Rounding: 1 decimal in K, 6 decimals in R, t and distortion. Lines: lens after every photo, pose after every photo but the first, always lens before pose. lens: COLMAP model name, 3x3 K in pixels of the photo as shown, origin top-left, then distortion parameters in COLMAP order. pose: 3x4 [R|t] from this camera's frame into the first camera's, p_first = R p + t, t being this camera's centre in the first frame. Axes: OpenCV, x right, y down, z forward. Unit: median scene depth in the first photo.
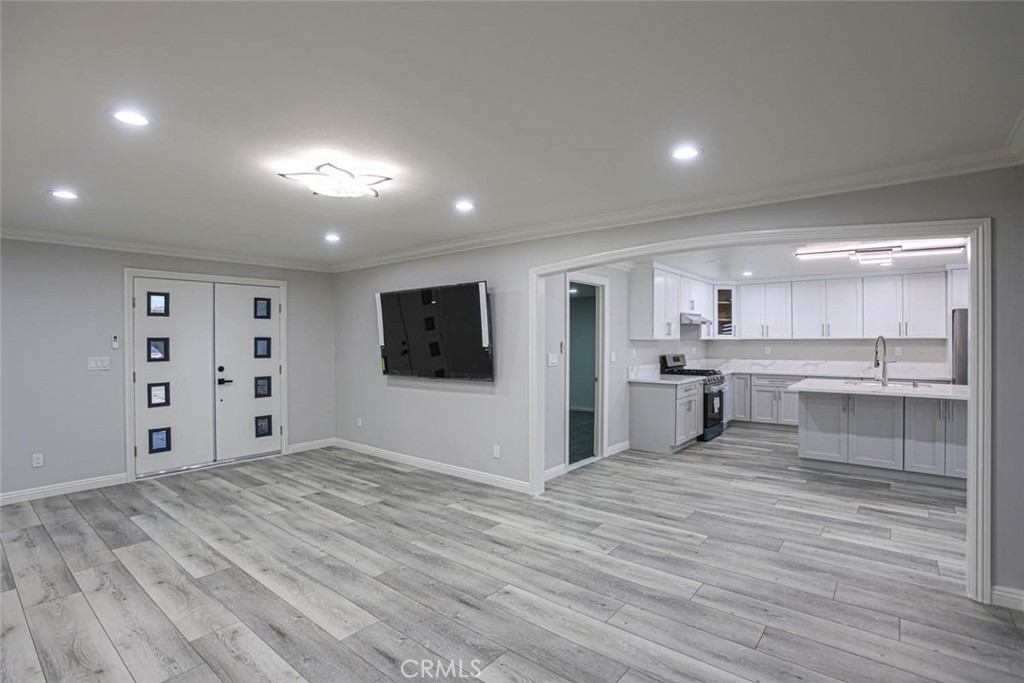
lens RADIAL K [[501.9, 0, 498.1], [0, 501.9, 336.9], [0, 0, 1]] dist [-0.072092, 0.032489]
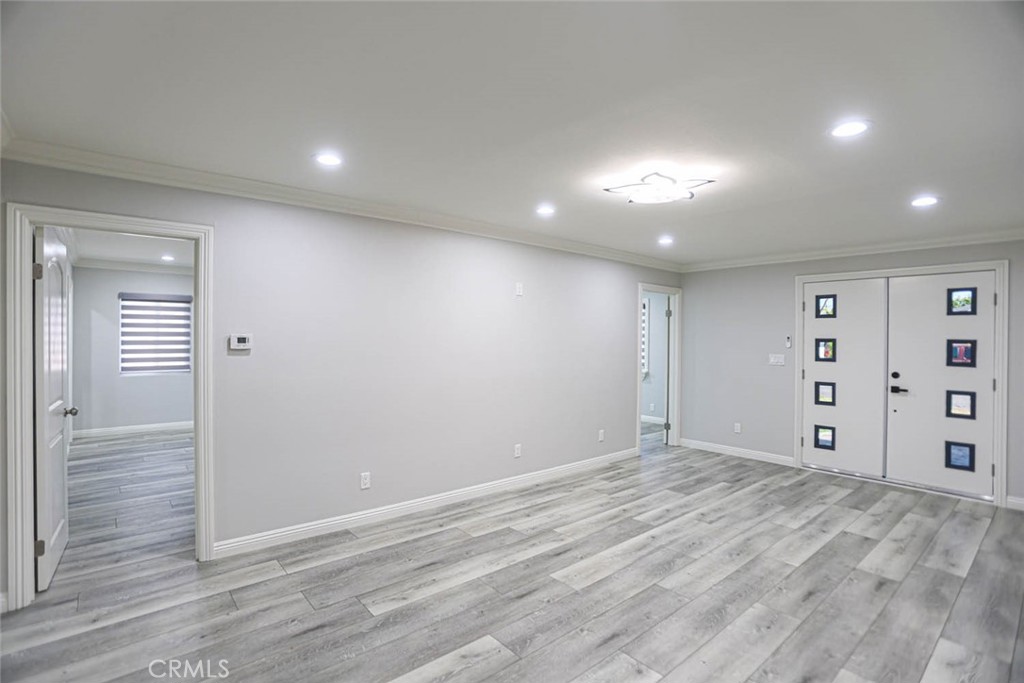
lens RADIAL K [[482.0, 0, 491.4], [0, 482.0, 337.9], [0, 0, 1]] dist [-0.066252, 0.027267]
pose [[-0.181246, 0.005826, -0.983421, 0.613333], [-0.005707, 0.999959, 0.006975, -0.004089], [0.983421, 0.006876, -0.181205, 0.715966]]
